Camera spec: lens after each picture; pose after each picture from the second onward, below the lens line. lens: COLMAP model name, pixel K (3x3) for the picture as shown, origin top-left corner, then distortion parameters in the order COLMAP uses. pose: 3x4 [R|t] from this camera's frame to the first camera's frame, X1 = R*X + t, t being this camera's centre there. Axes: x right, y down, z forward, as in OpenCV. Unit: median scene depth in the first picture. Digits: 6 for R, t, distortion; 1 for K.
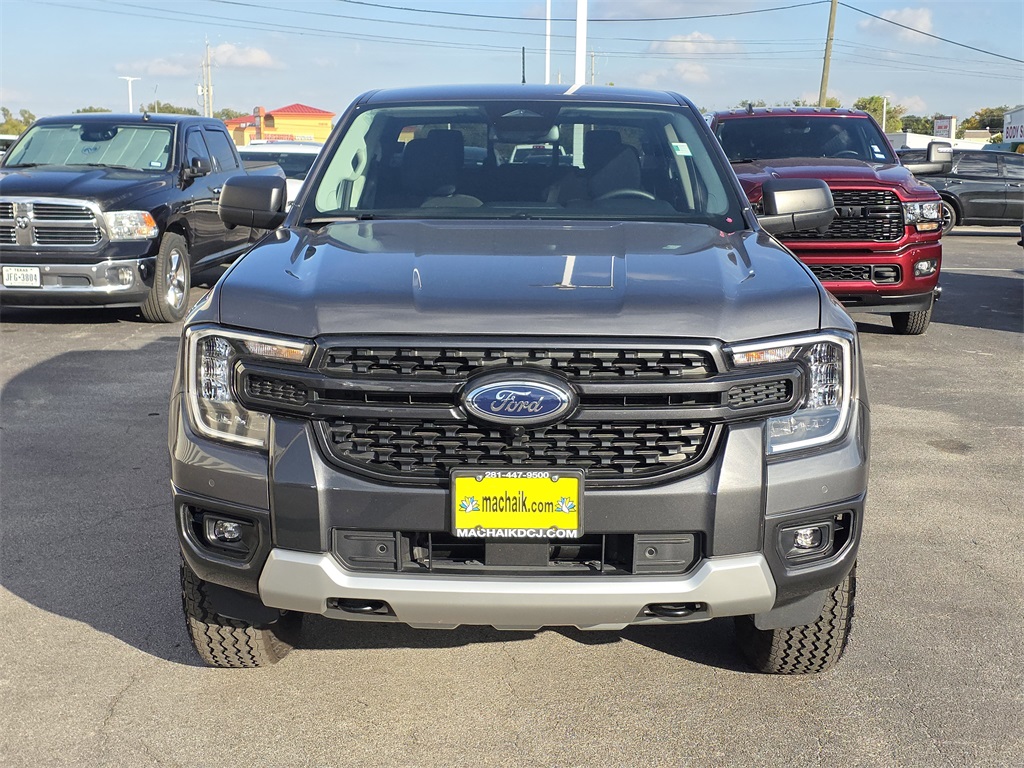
lens RADIAL K [[1347.7, 0, 512.0], [0, 1347.7, 384.0], [0, 0, 1]] dist [0.214286, -0.670554]
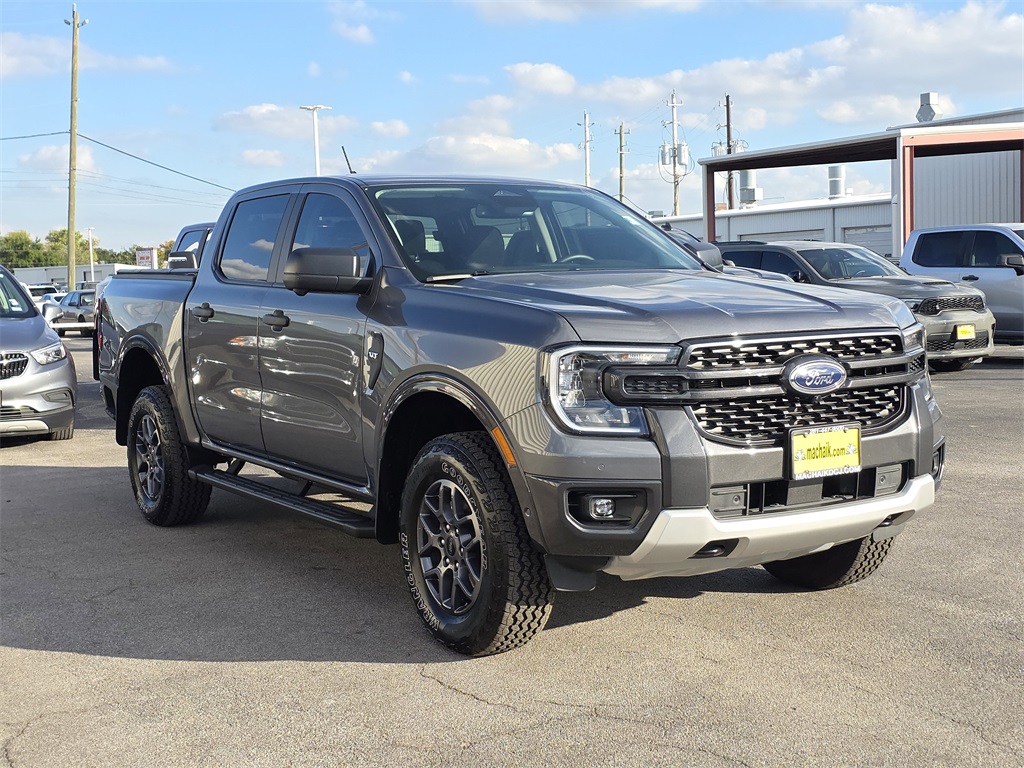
lens RADIAL K [[1347.7, 0, 512.0], [0, 1347.7, 384.0], [0, 0, 1]] dist [0.214286, -0.670554]
pose [[0.839524, -0.070477, 0.538732, -0.989928], [0.121111, 0.990878, -0.059104, 0.062869], [-0.529652, 0.114866, 0.840402, -0.003266]]
